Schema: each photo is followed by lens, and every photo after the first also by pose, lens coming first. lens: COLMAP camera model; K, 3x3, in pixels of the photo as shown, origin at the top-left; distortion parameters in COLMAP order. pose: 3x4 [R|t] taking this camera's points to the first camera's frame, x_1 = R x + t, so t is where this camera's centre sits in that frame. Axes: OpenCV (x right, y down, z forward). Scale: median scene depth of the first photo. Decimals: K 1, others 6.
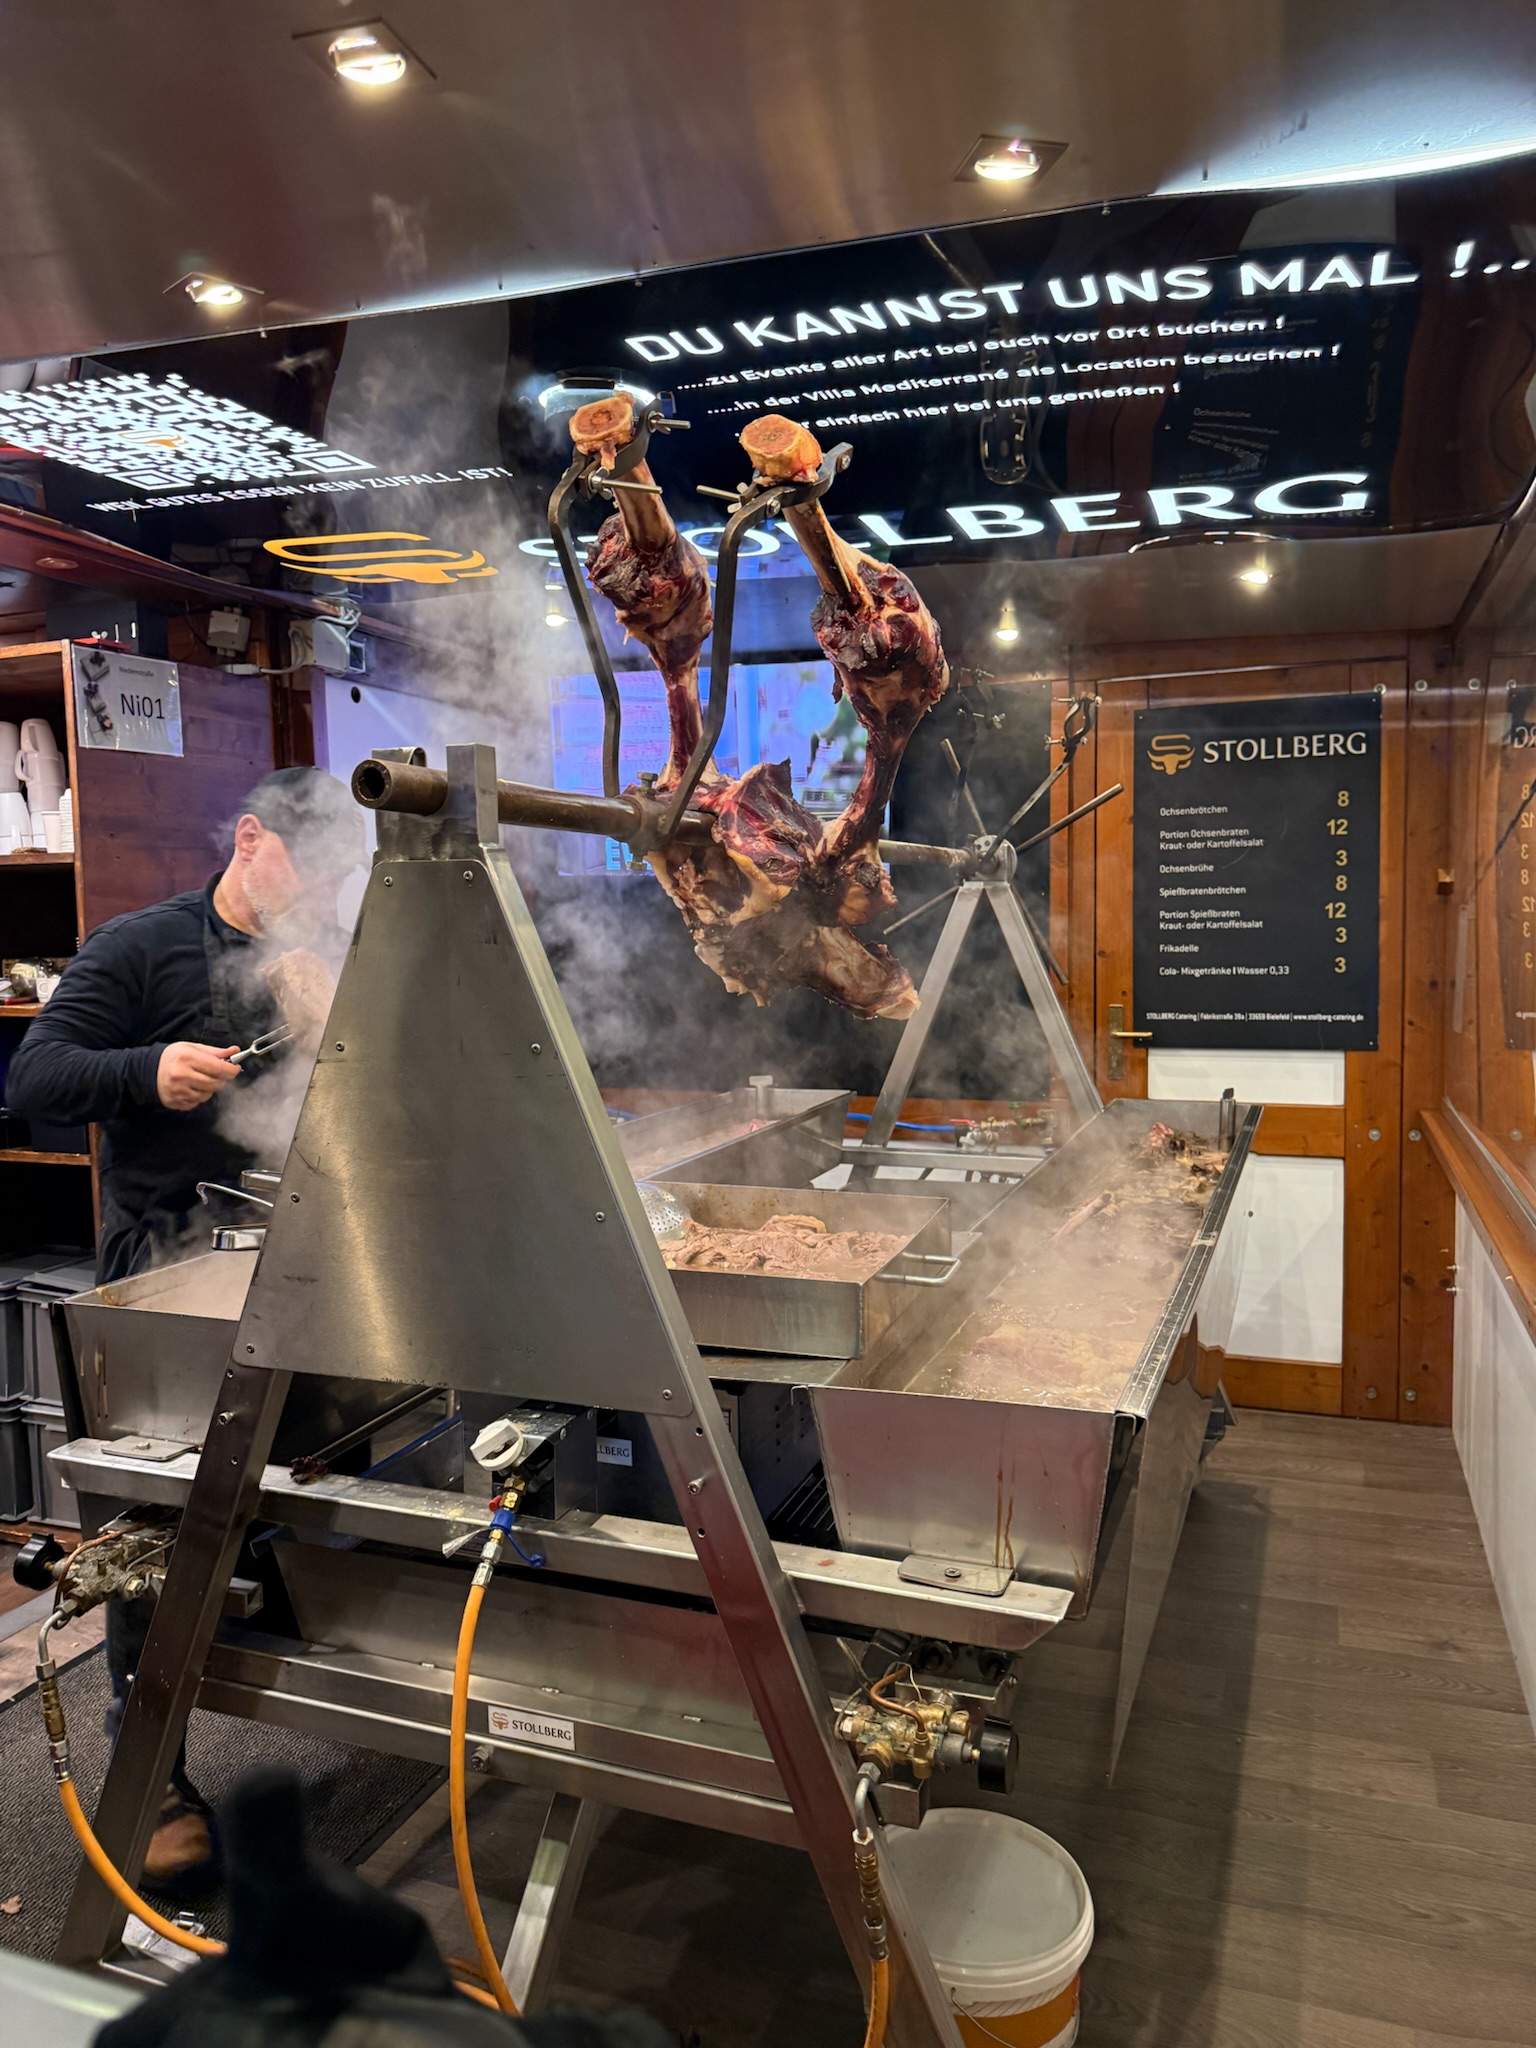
lens RADIAL K [[1495.9, 0, 750.7], [0, 1495.9, 1021.9], [0, 0, 1]] dist [0.036988, -0.028179]
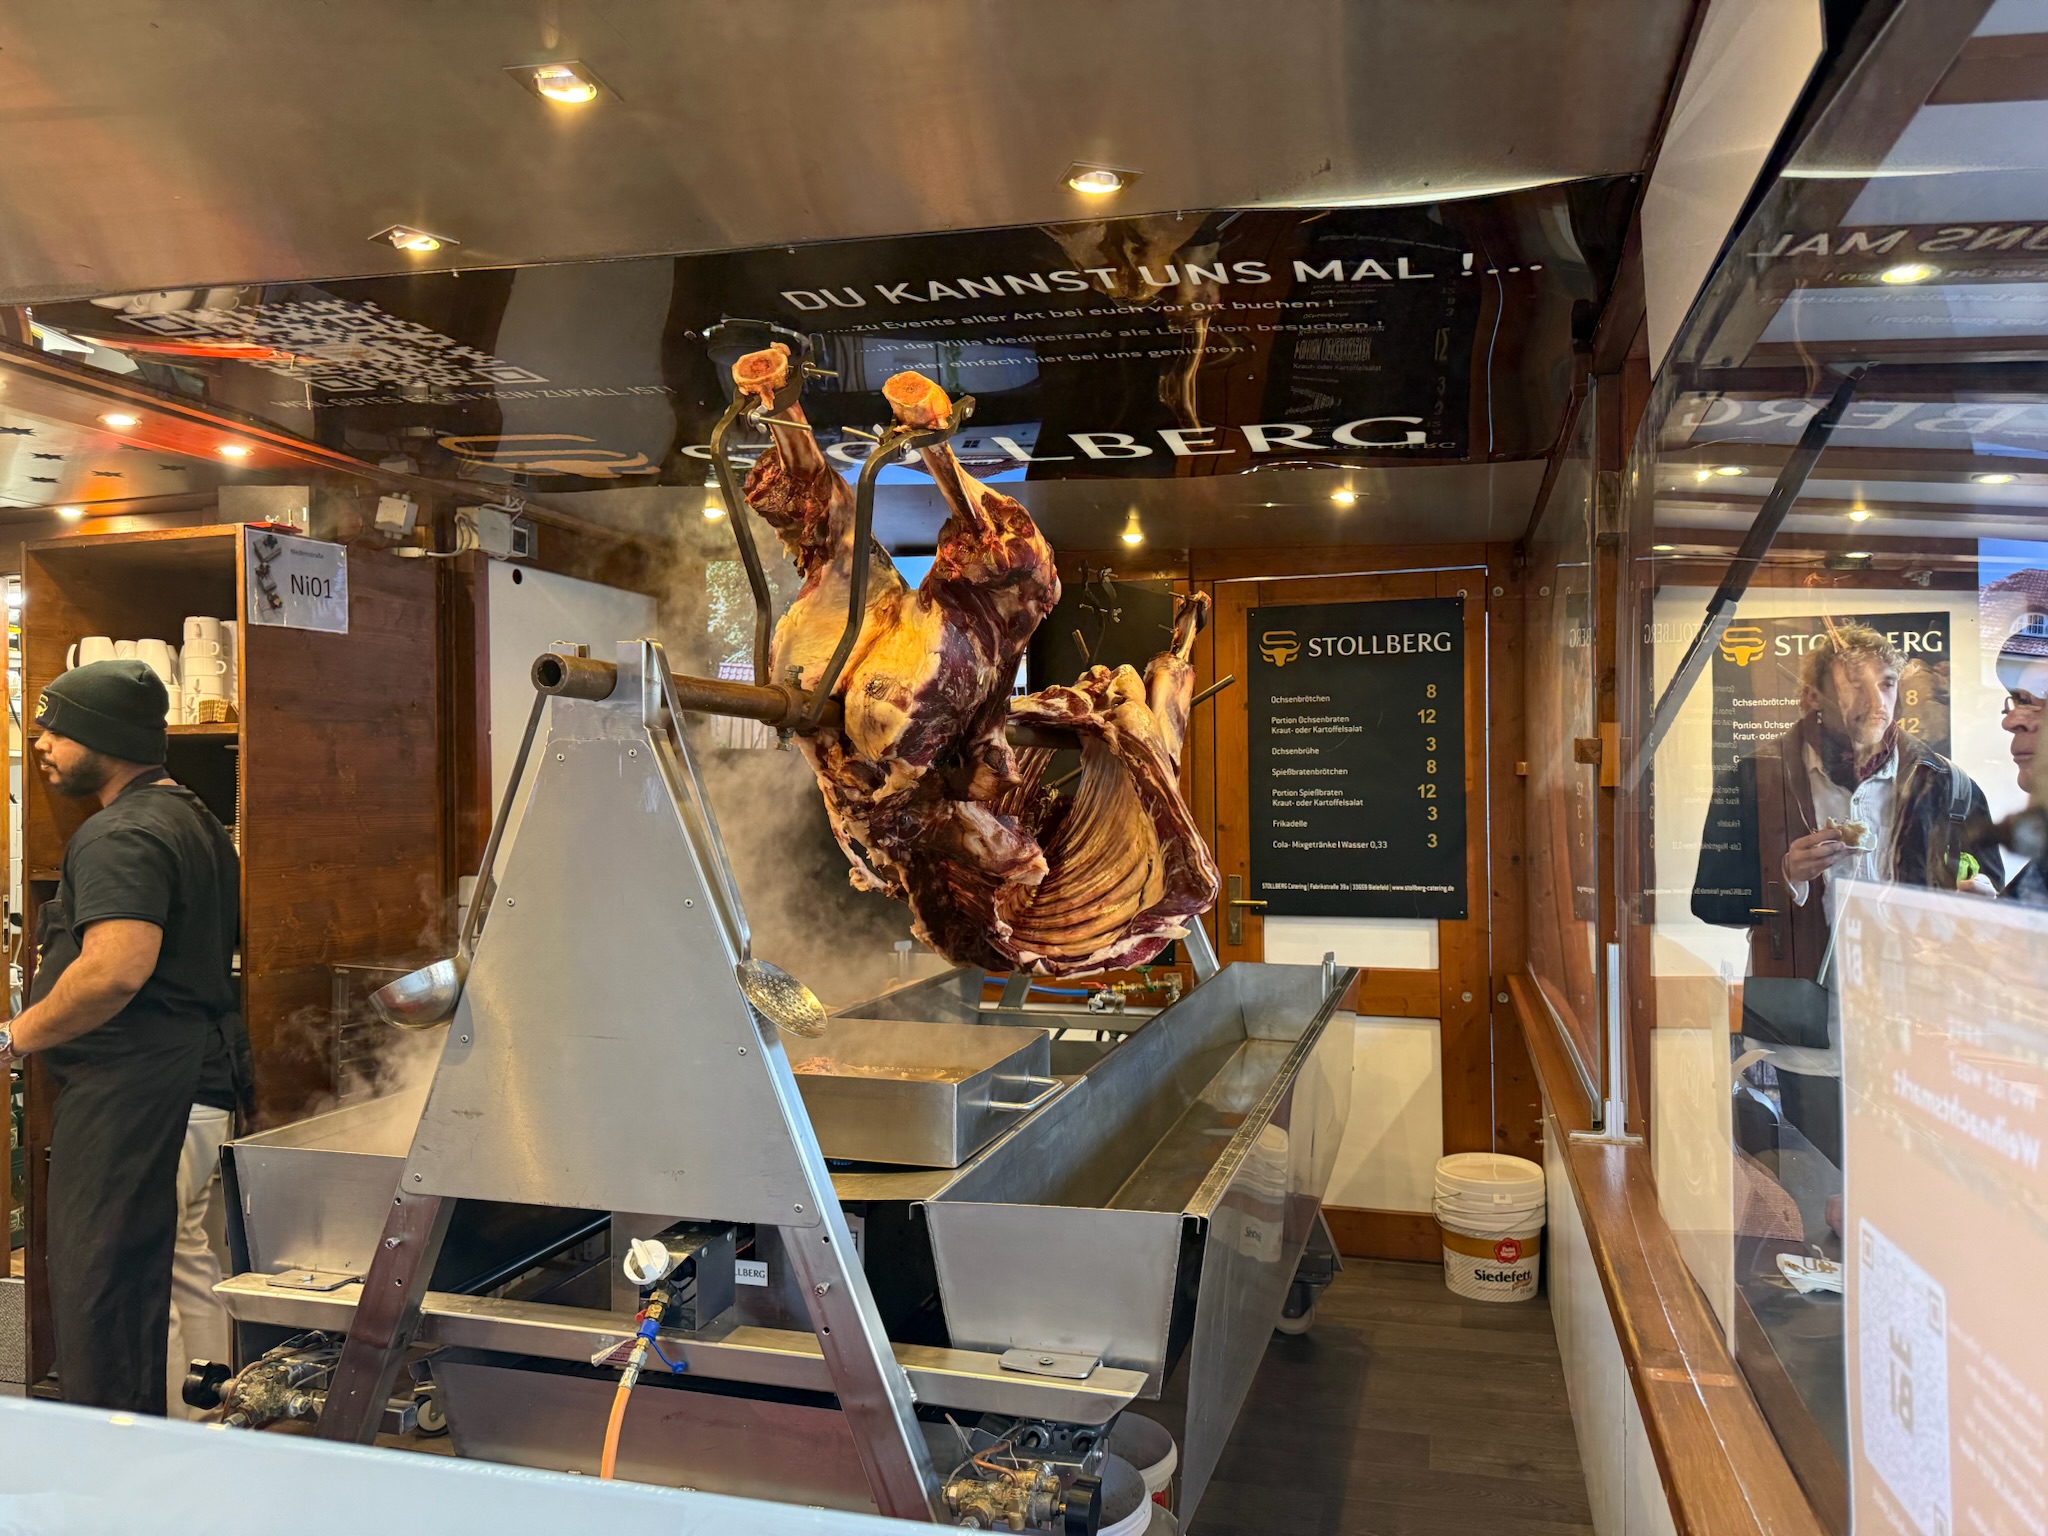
lens RADIAL K [[1495.9, 0, 1042.2], [0, 1495.9, 775.0], [0, 0, 1]] dist [0.036988, -0.028179]
pose [[0.995808, 0.010669, 0.090849, 0.013435], [-0.003251, 0.996676, -0.081406, 0.007526], [-0.091416, 0.080770, 0.992532, -0.111470]]
